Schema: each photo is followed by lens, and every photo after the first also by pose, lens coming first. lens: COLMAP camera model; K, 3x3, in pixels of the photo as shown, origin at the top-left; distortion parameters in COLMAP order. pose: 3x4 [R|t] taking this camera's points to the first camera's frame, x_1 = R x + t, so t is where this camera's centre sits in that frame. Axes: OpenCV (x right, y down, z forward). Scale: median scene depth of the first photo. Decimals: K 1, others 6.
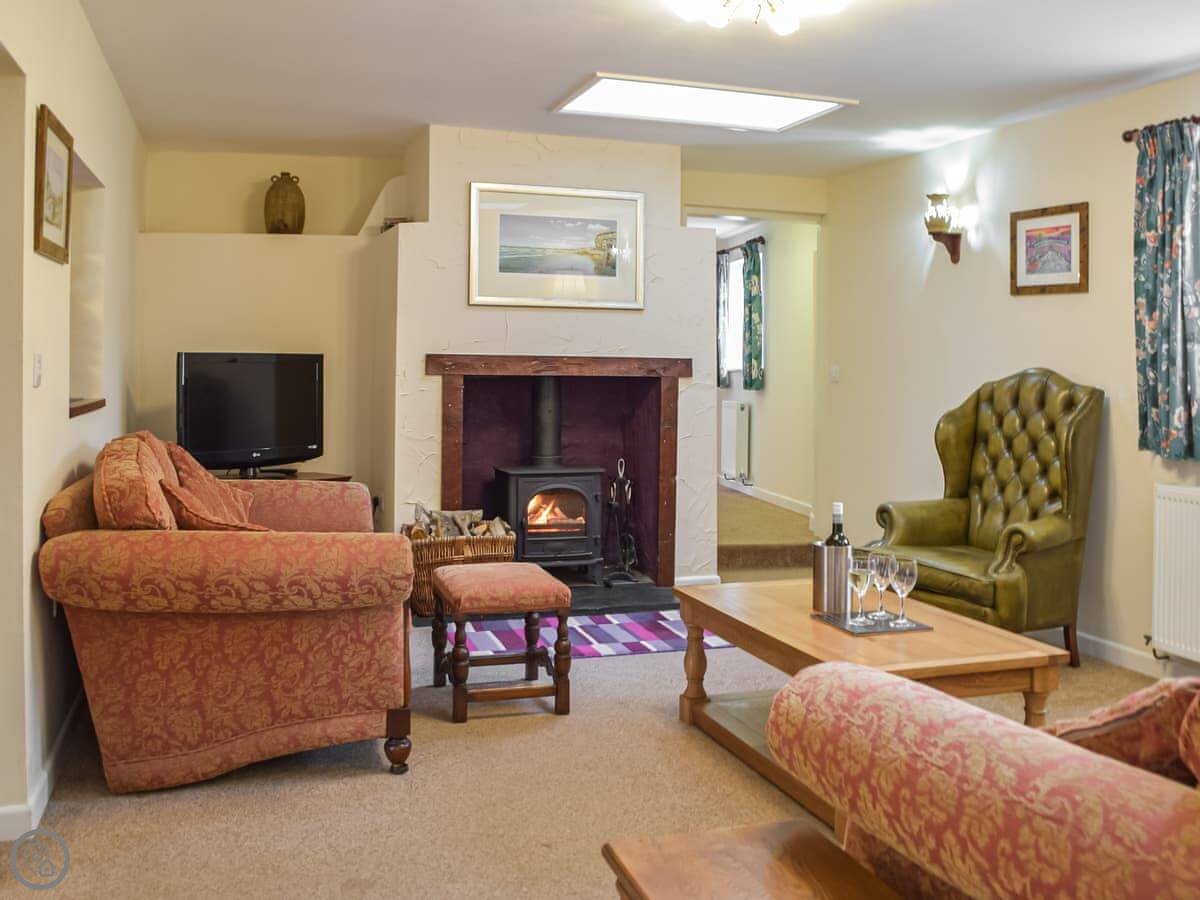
lens RADIAL K [[1101.8, 0, 600.0], [0, 1101.8, 450.0], [0, 0, 1]] dist [-0.048484, -0.011105]
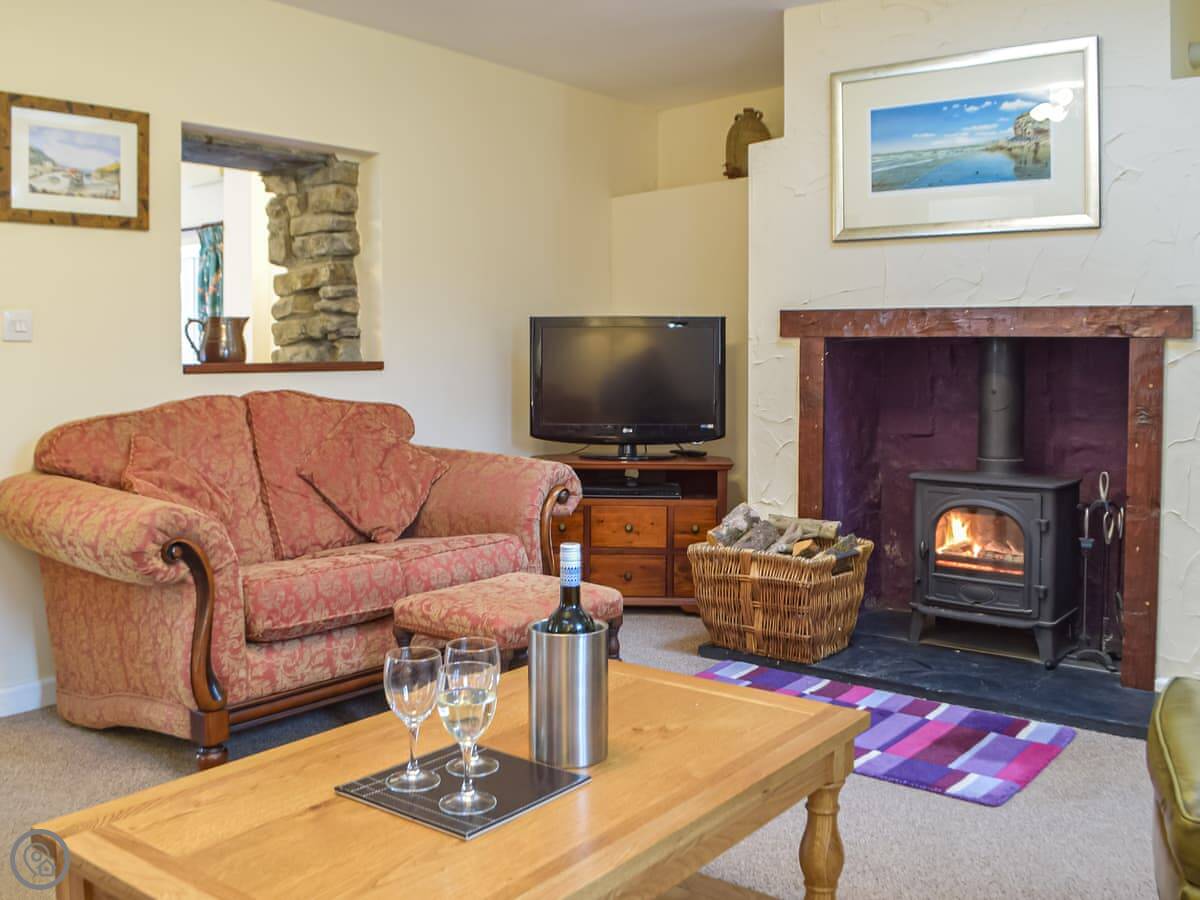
lens RADIAL K [[1101.8, 0, 600.0], [0, 1101.8, 450.0], [0, 0, 1]] dist [-0.048484, -0.011105]
pose [[0.574924, 0.062424, -0.815822, 0.392093], [-0.061206, 0.997573, 0.033198, -0.007757], [0.815914, 0.030847, 0.577349, 0.444869]]
